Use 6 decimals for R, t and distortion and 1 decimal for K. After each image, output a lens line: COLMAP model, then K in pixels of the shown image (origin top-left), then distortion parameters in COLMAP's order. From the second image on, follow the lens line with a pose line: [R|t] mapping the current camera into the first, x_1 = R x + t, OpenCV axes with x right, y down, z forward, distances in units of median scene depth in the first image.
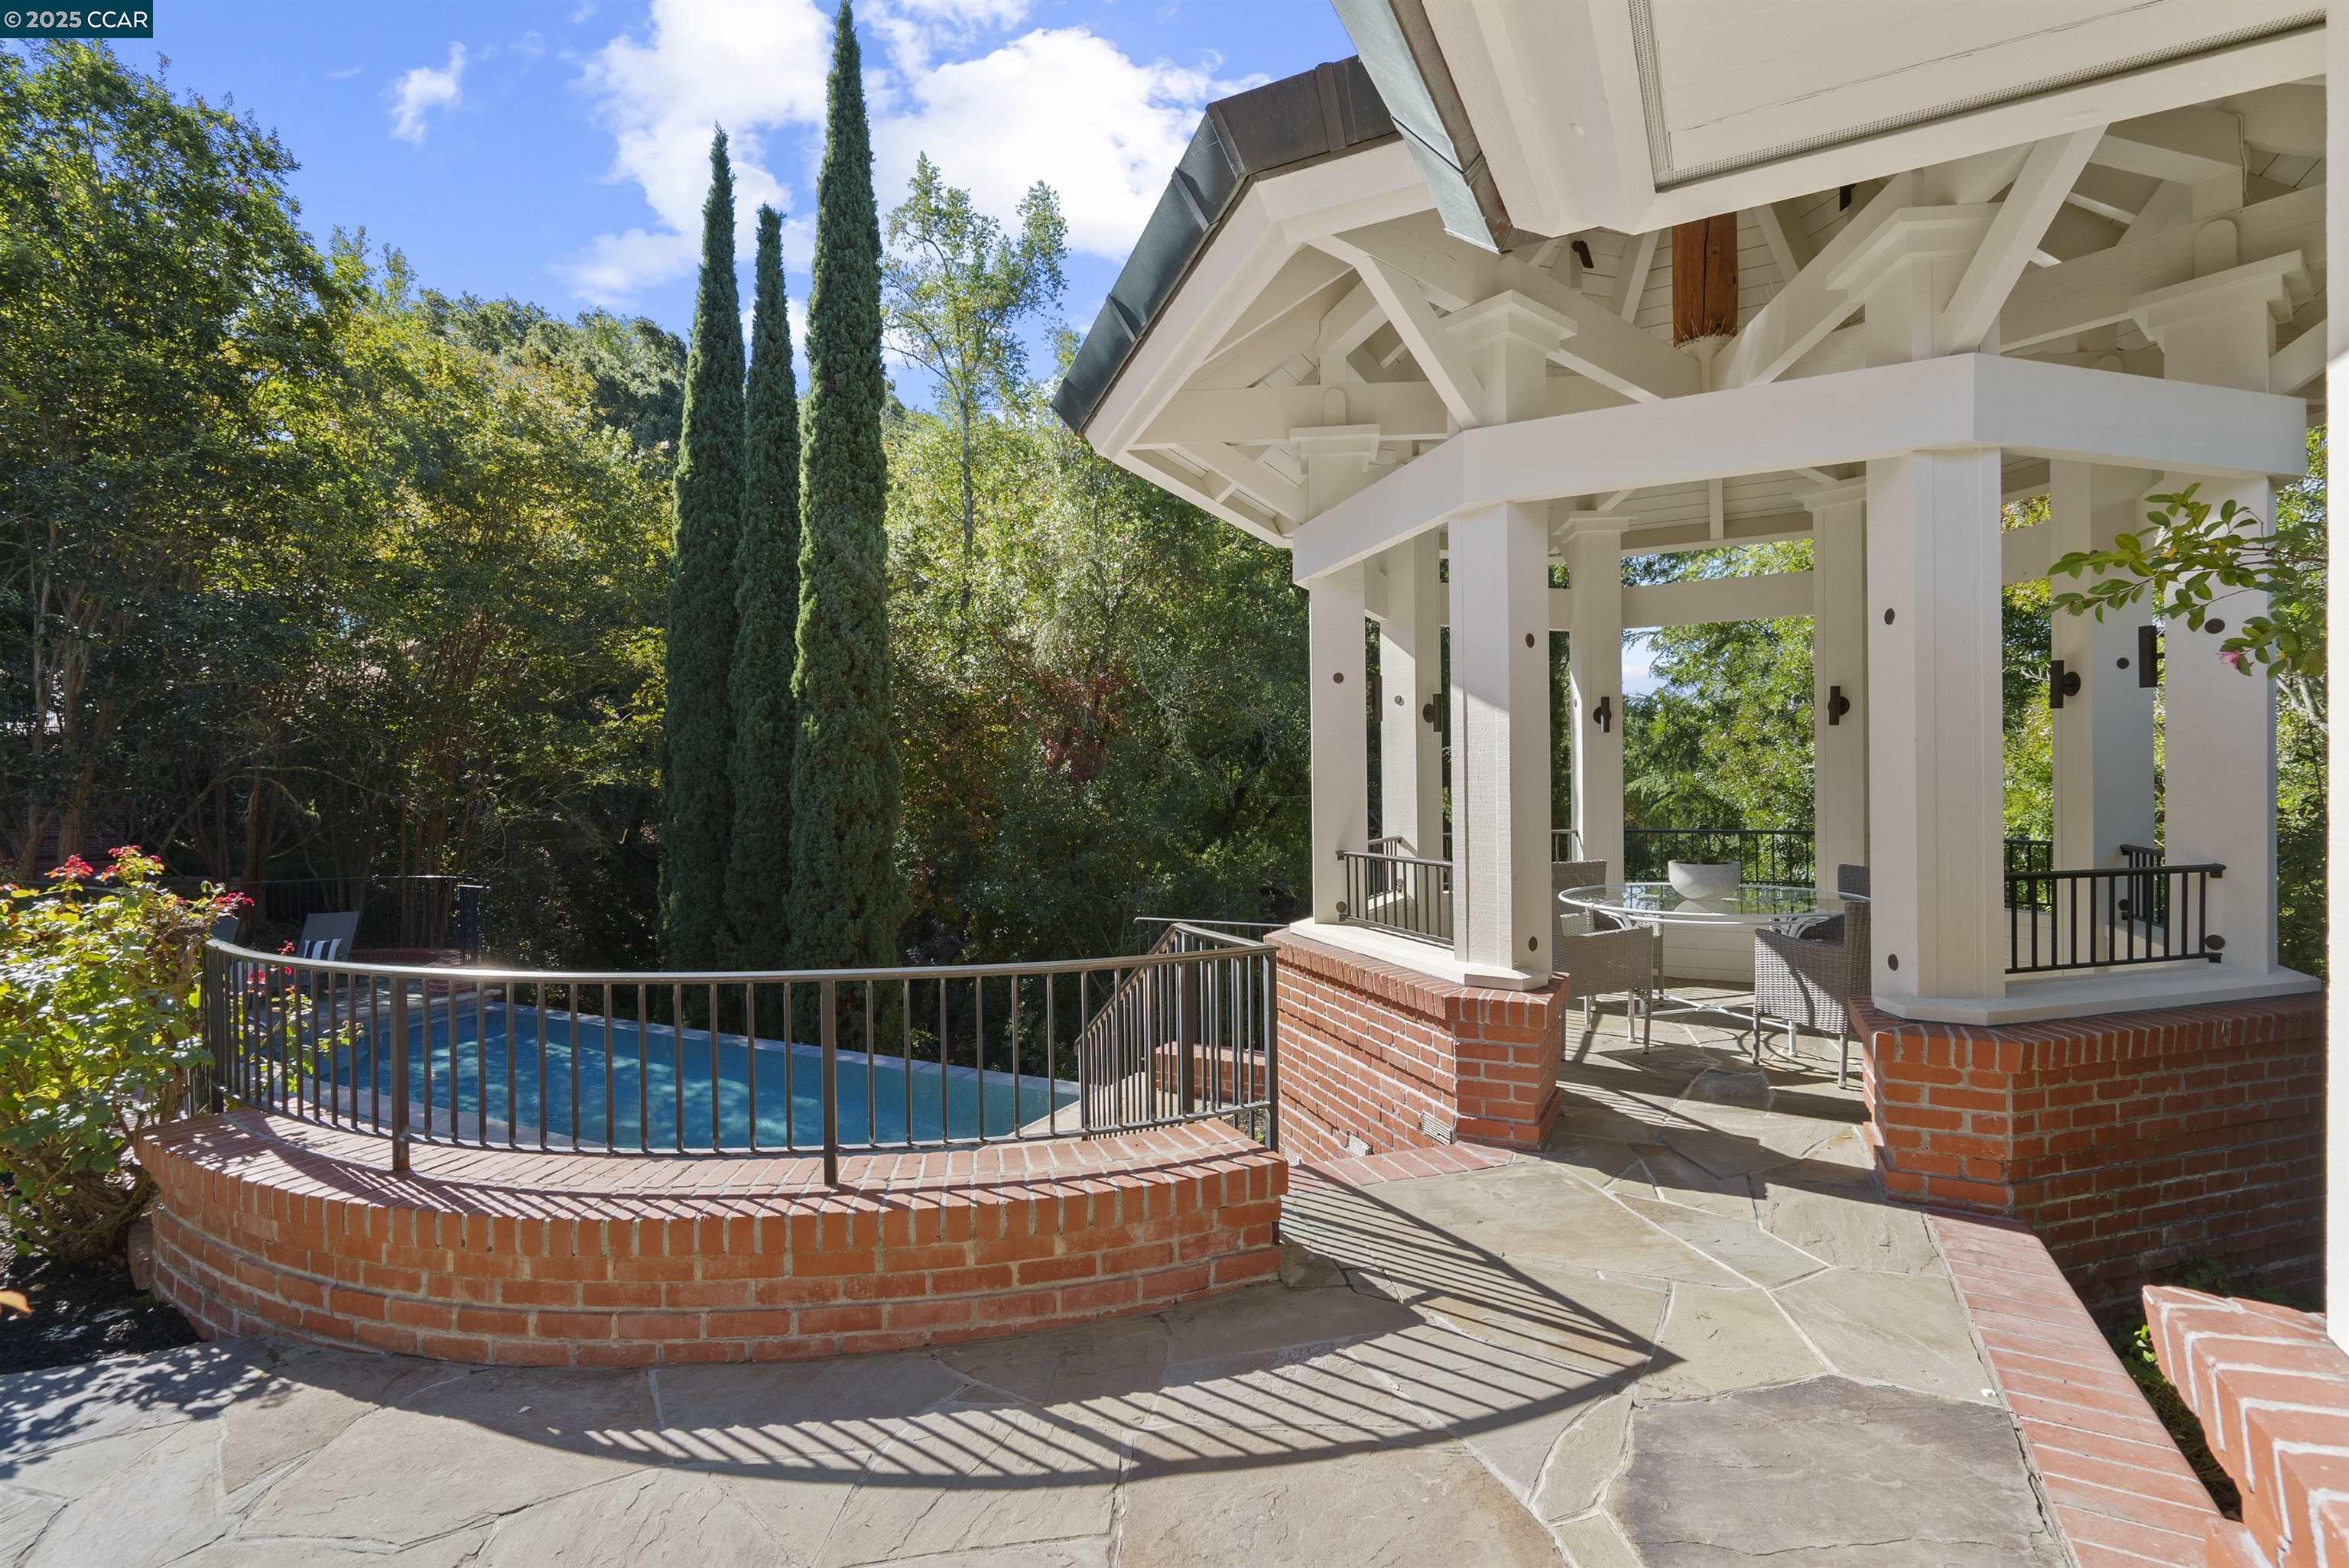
lens RADIAL K [[1091.3, 0, 1174.7], [0, 1091.3, 791.0], [0, 0, 1]] dist [-0.016095, -0.000313]
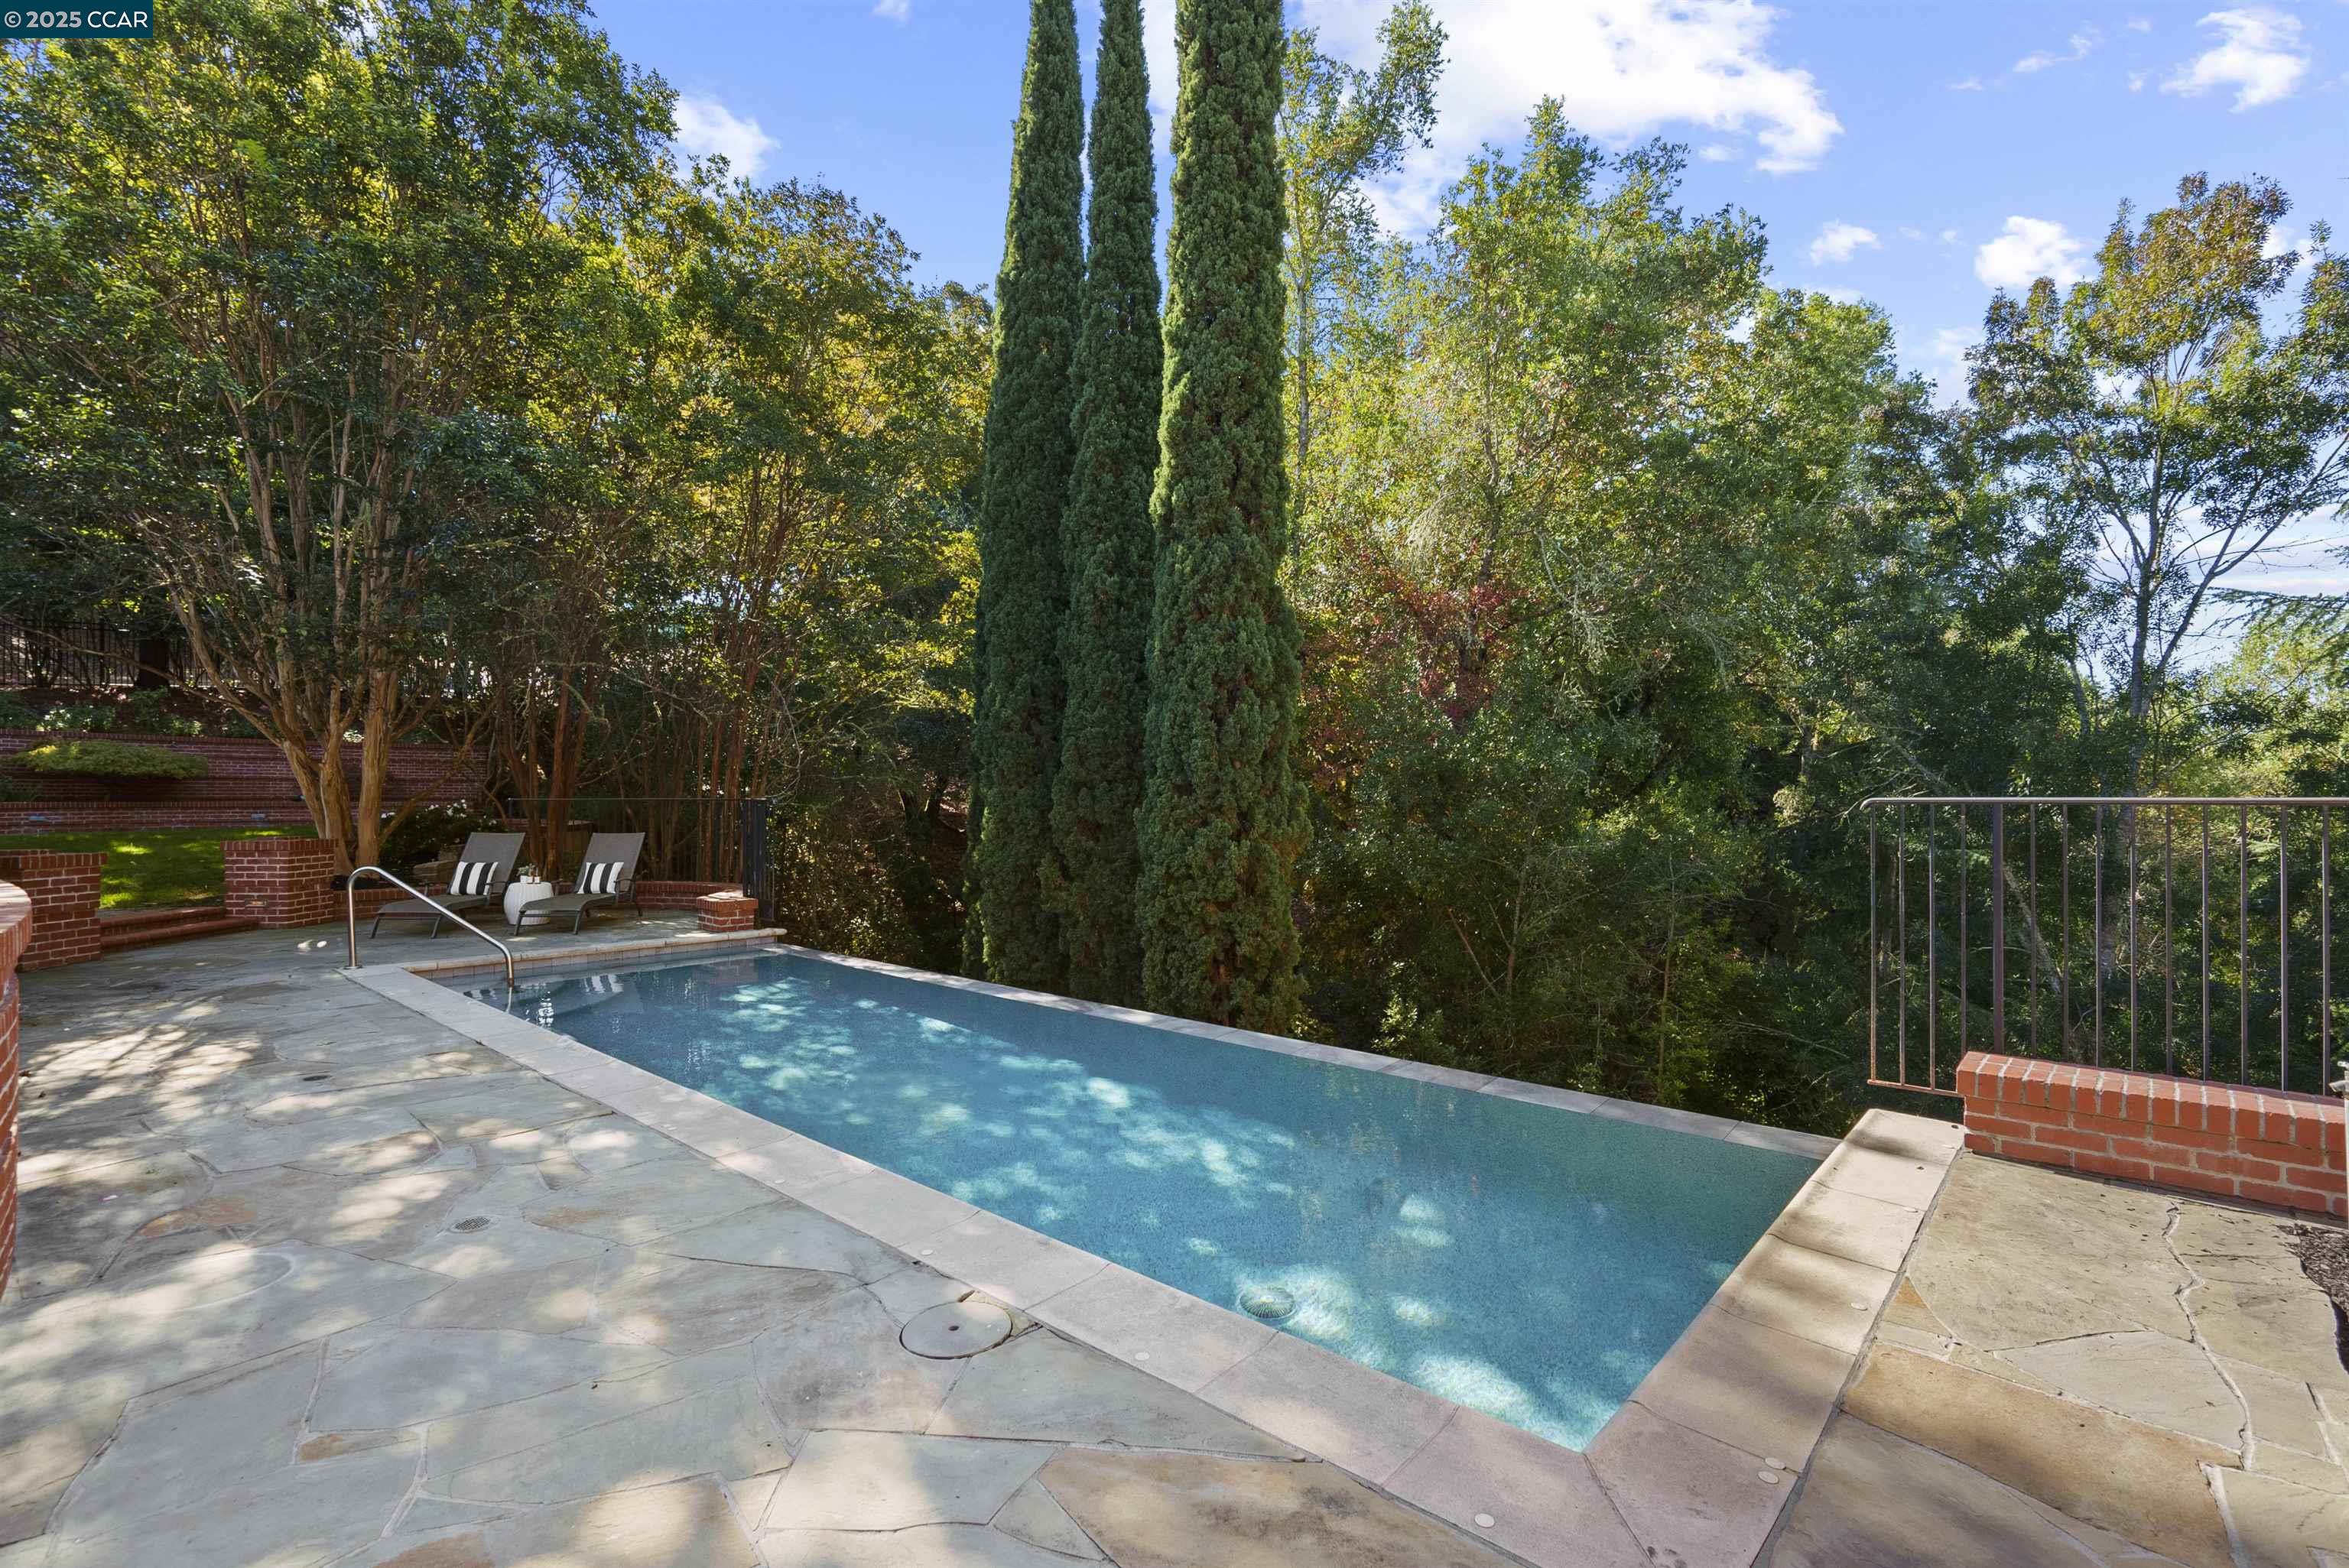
lens RADIAL K [[1091.3, 0, 1176.8], [0, 1091.3, 780.4], [0, 0, 1]] dist [-0.016095, -0.000313]
pose [[0.969263, 0.012094, -0.245729, -0.157030], [-0.014347, 0.999870, -0.007381, 0.081967], [0.245608, 0.010679, 0.969310, 0.315850]]
